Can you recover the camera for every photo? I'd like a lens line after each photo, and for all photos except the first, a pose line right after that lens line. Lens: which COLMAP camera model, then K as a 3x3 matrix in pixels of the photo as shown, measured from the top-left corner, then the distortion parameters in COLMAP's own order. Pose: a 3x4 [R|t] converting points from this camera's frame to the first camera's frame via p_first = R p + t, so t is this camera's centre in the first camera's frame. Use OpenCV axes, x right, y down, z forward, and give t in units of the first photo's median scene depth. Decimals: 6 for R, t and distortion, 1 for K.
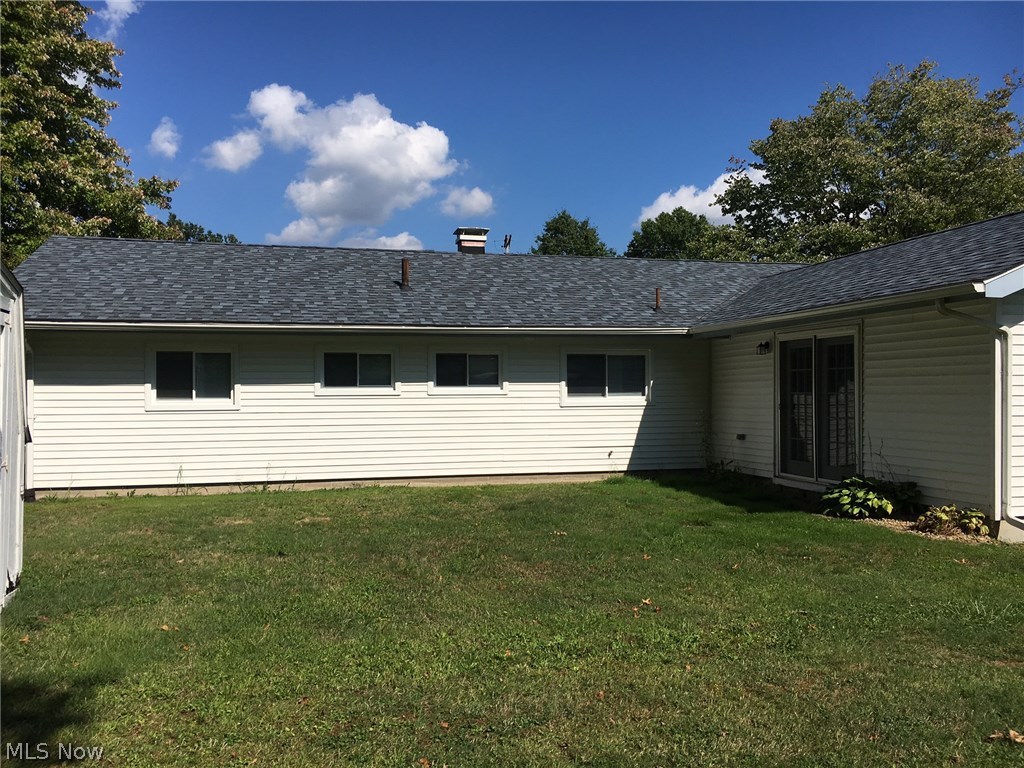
lens RADIAL K [[869.1, 0, 509.2], [0, 869.1, 380.8], [0, 0, 1]] dist [0.025009, 0.000374]
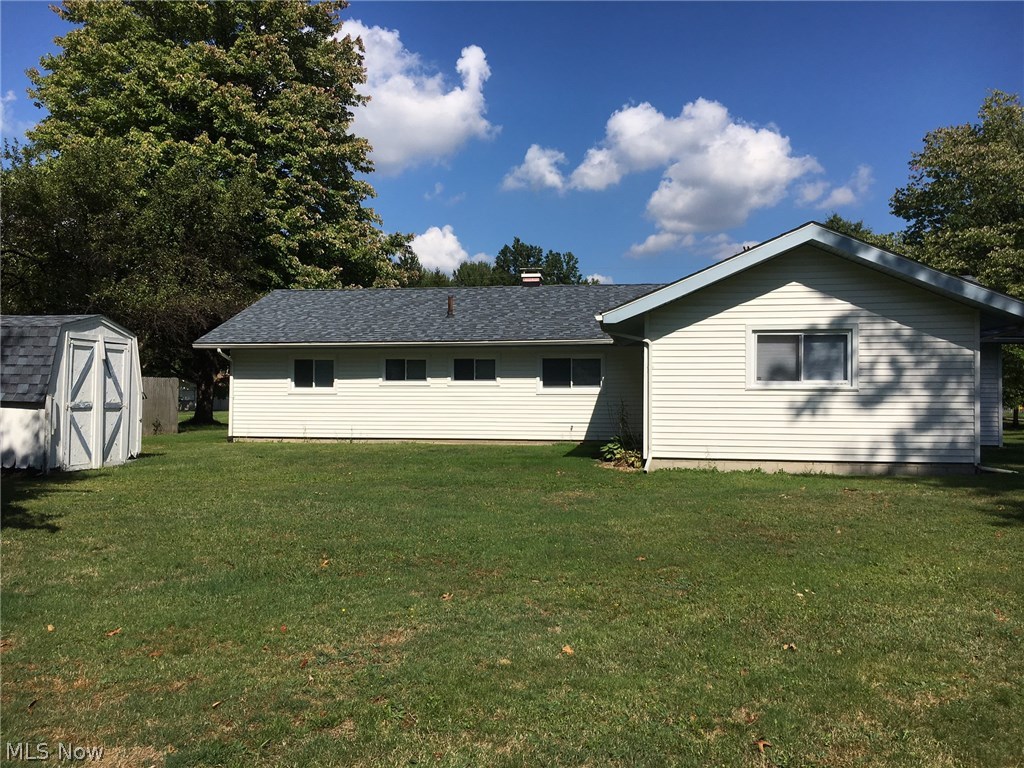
lens RADIAL K [[869.1, 0, 515.0], [0, 869.1, 385.6], [0, 0, 1]] dist [0.025009, 0.000374]
pose [[0.917776, 0.002062, -0.397093, 0.619947], [-0.002810, 0.999995, -0.001302, 0.017130], [0.397088, 0.002311, 0.917777, -0.365437]]
